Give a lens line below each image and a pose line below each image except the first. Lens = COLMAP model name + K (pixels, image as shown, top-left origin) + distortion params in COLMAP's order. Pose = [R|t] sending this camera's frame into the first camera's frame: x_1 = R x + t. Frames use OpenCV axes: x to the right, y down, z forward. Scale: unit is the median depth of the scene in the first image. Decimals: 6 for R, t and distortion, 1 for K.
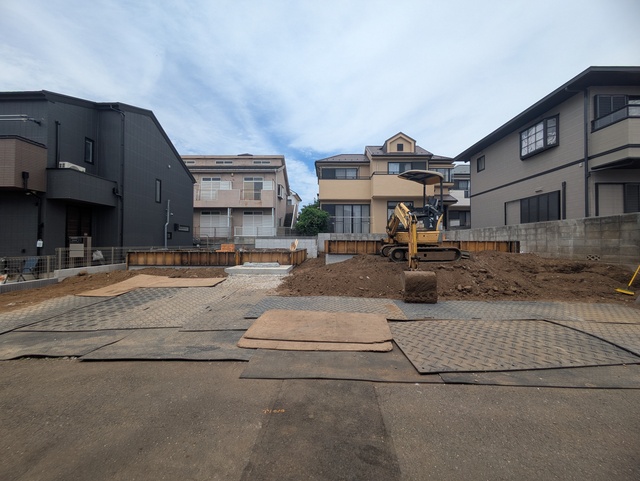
lens RADIAL K [[252.6, 0, 321.1], [0, 252.6, 239.0], [0, 0, 1]] dist [0.000115, 0.000448]
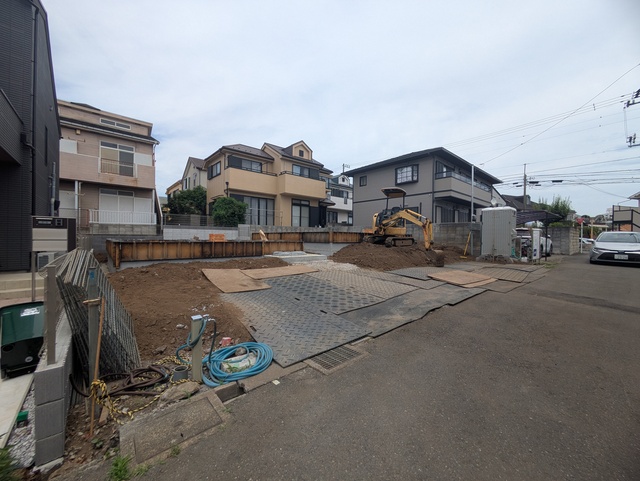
lens RADIAL K [[252.6, 0, 321.2], [0, 252.6, 239.7], [0, 0, 1]] dist [0.000115, 0.000448]
pose [[0.740334, 0.000079, 0.672239, -0.543501], [-0.019299, 0.999590, 0.021137, 0.012384], [-0.671962, -0.028622, 0.740032, 0.084141]]
